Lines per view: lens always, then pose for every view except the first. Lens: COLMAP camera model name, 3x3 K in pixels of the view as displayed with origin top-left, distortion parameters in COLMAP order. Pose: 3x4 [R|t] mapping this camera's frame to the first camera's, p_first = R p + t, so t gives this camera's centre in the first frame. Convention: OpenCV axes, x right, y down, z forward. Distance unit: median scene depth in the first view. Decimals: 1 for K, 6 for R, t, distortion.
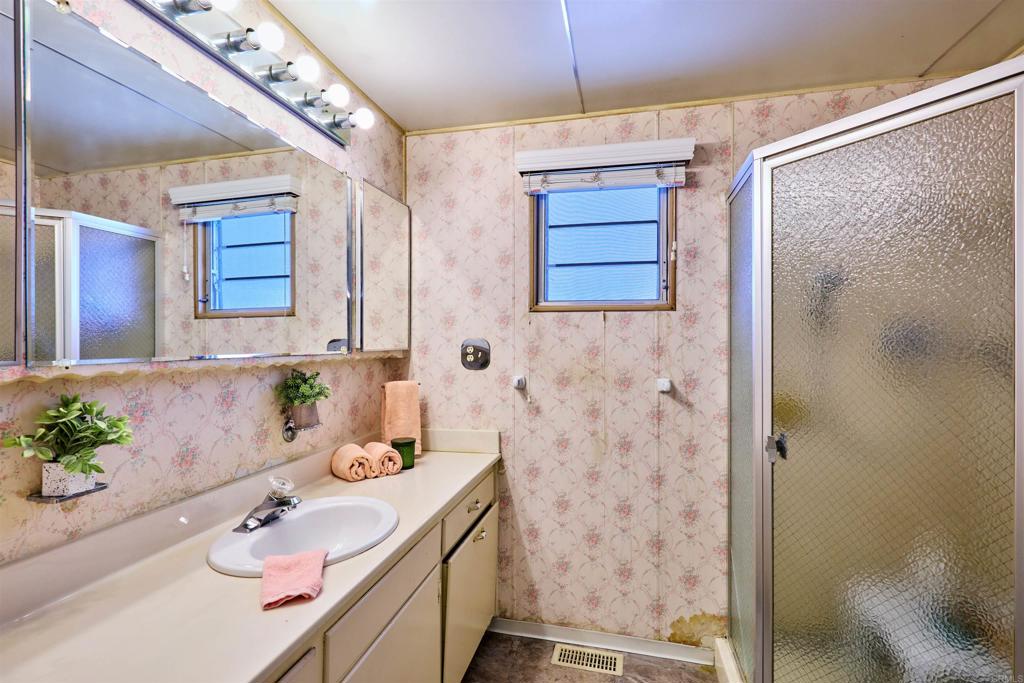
lens RADIAL K [[482.1, 0, 510.7], [0, 482.1, 343.2], [0, 0, 1]] dist [-0.000705, -0.001862]
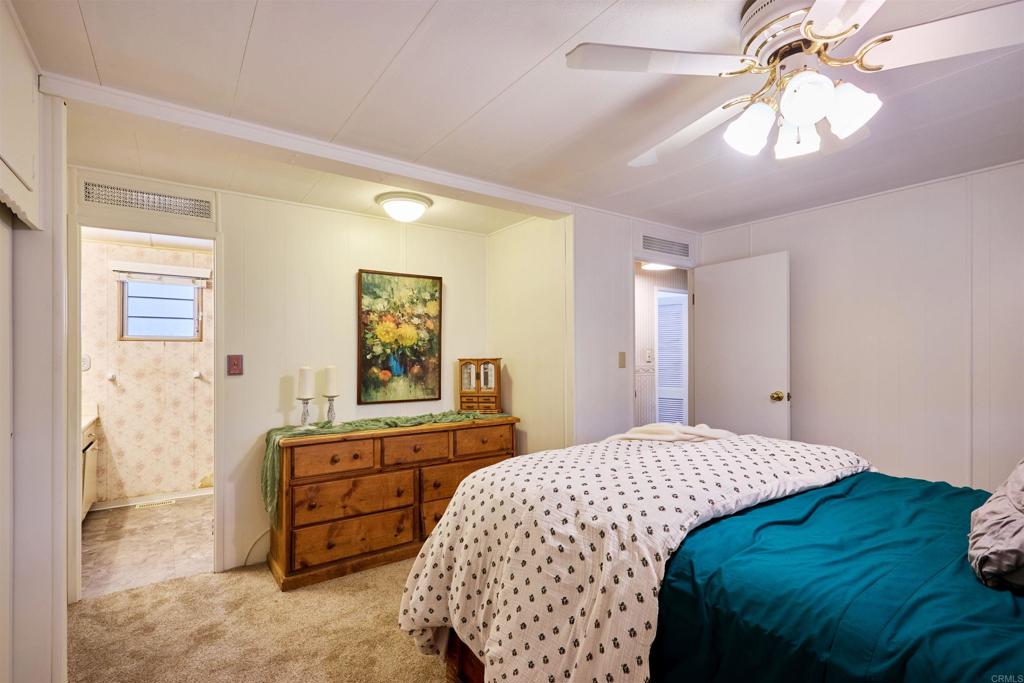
lens RADIAL K [[482.1, 0, 512.2], [0, 482.1, 349.6], [0, 0, 1]] dist [-0.000705, -0.001862]
pose [[0.653059, -0.000159, 0.757307, -0.401405], [0.007476, 0.999953, -0.006237, -0.004338], [-0.757270, 0.009735, 0.653029, -1.507737]]
